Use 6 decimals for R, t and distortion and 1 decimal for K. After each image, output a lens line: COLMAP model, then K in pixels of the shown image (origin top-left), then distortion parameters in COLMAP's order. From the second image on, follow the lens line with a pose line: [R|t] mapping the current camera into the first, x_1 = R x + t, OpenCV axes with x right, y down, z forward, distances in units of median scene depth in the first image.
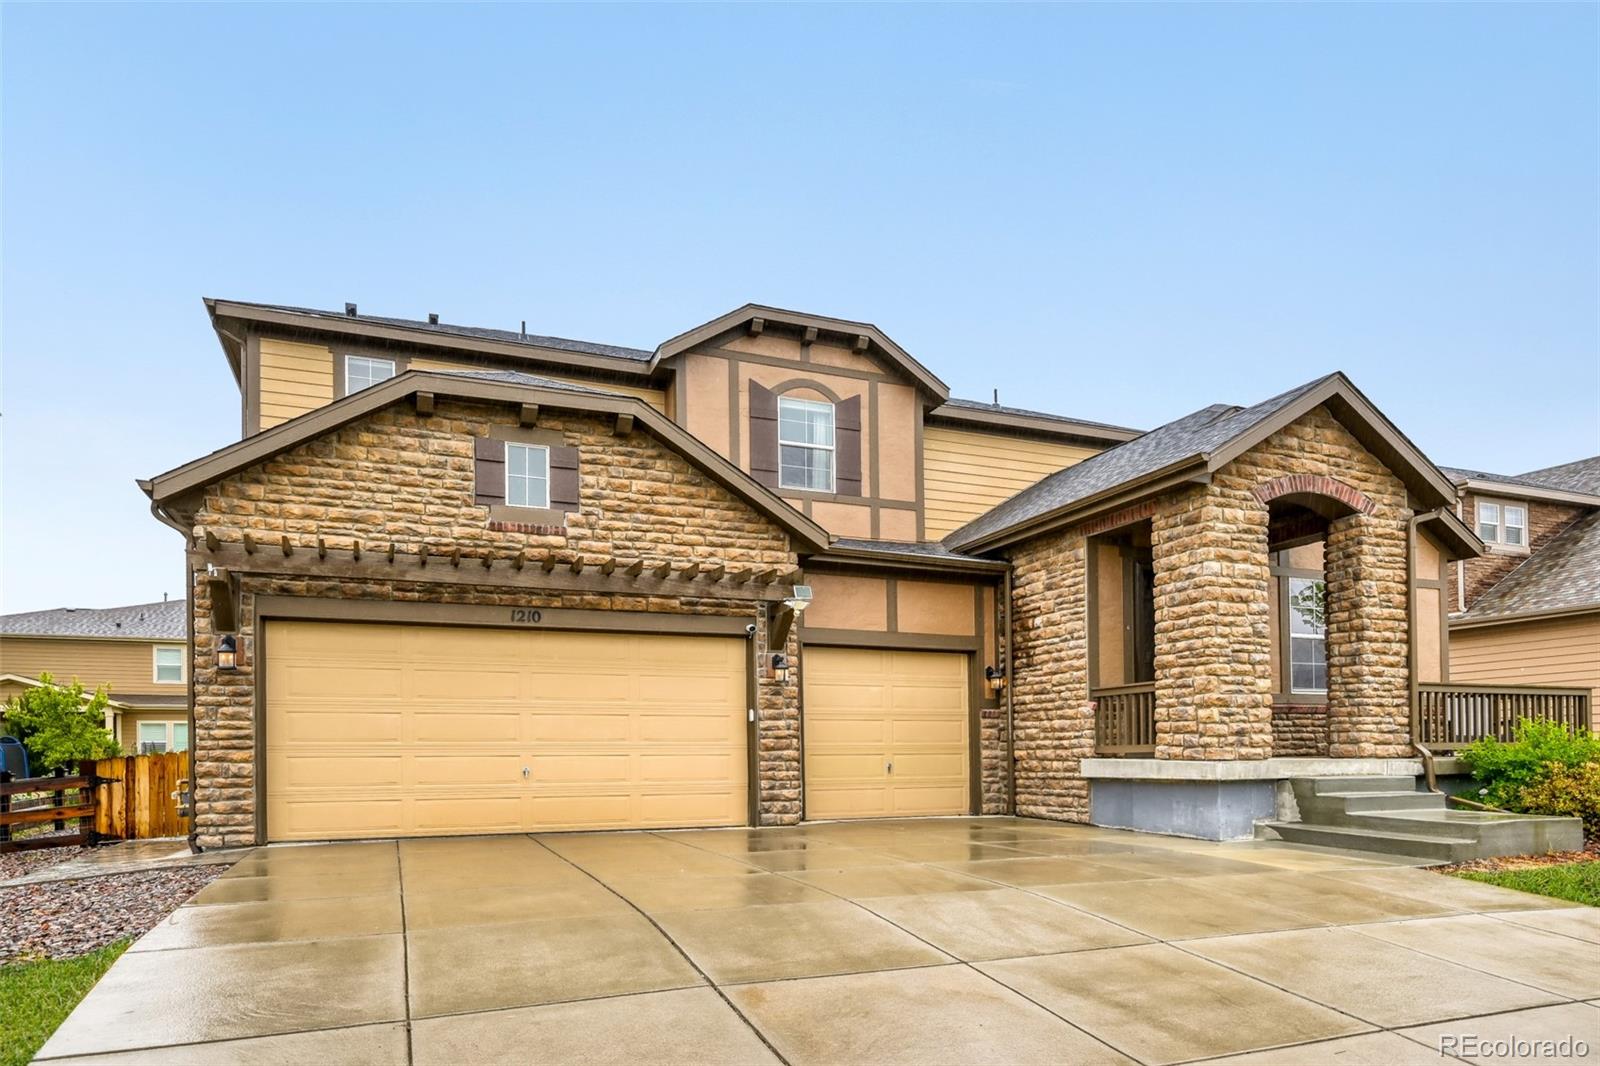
lens RADIAL K [[875.2, 0, 799.4], [0, 875.2, 751.1], [0, 0, 1]] dist [0.001023, -0.000063]
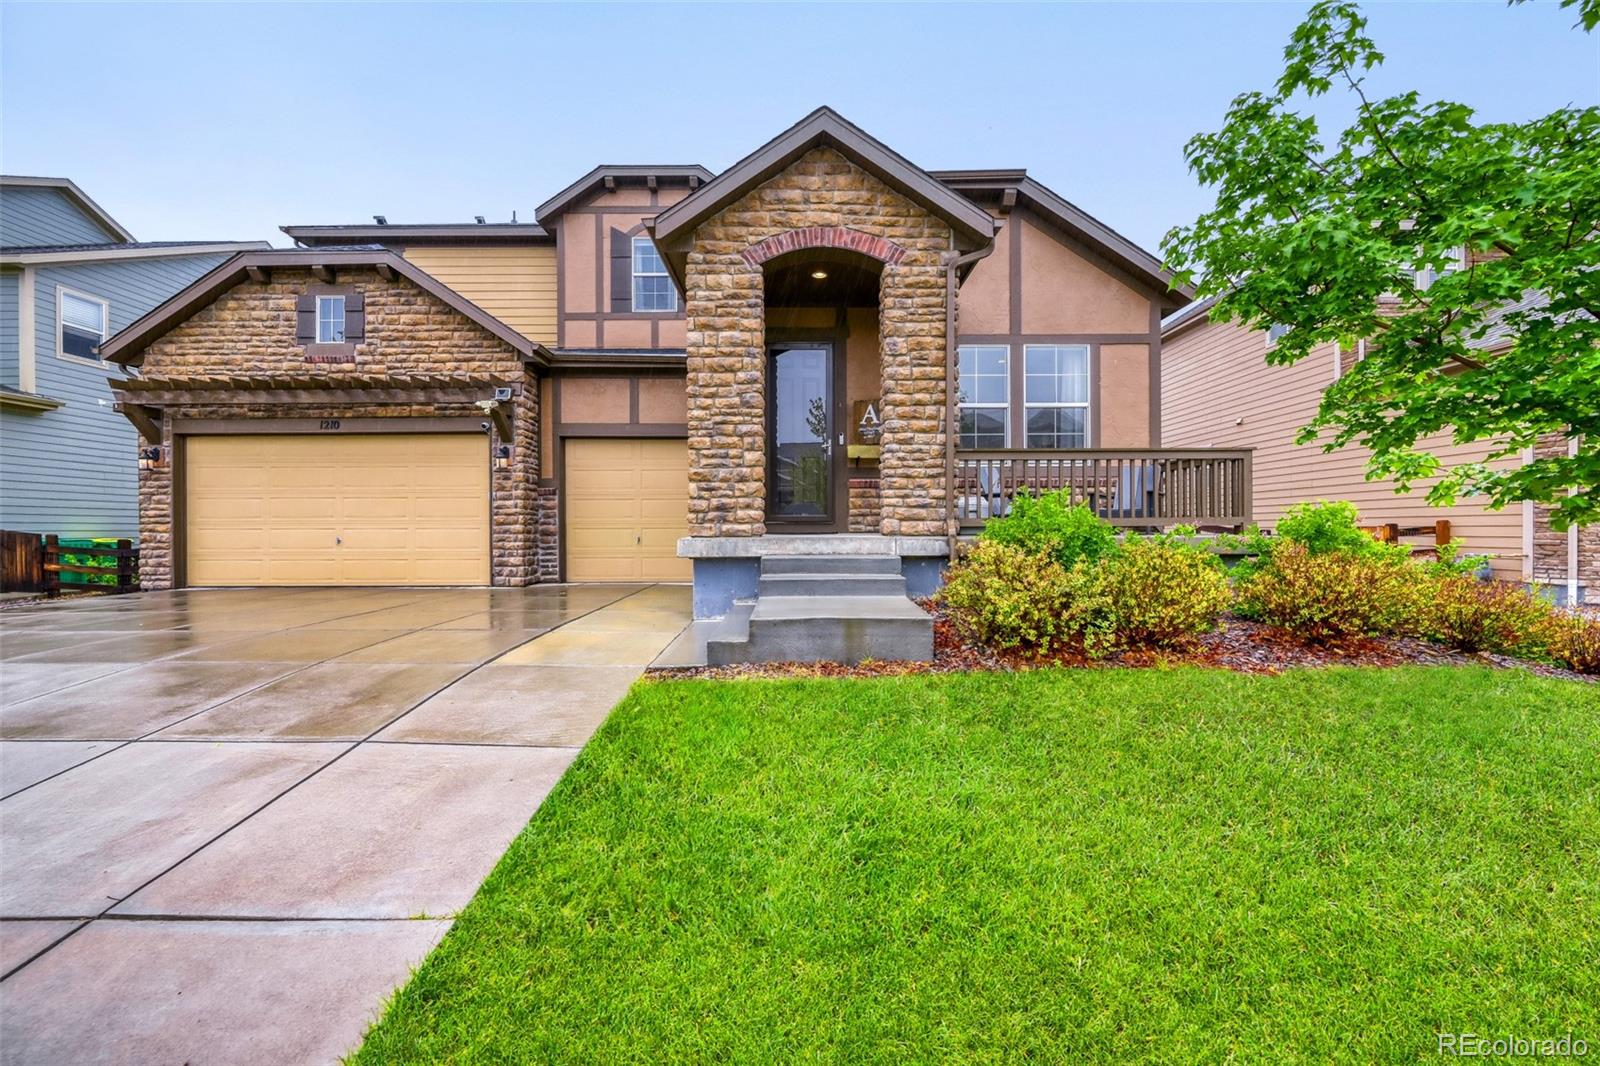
lens RADIAL K [[636.7, 0, 800.0], [0, 636.7, 533.0], [0, 0, 1]] dist [-0.000577, -0.000090]
pose [[0.944351, 0.006061, -0.328885, 0.737348], [-0.001131, 0.999884, 0.015179, -0.004182], [0.328939, -0.013962, 0.944248, 0.333945]]
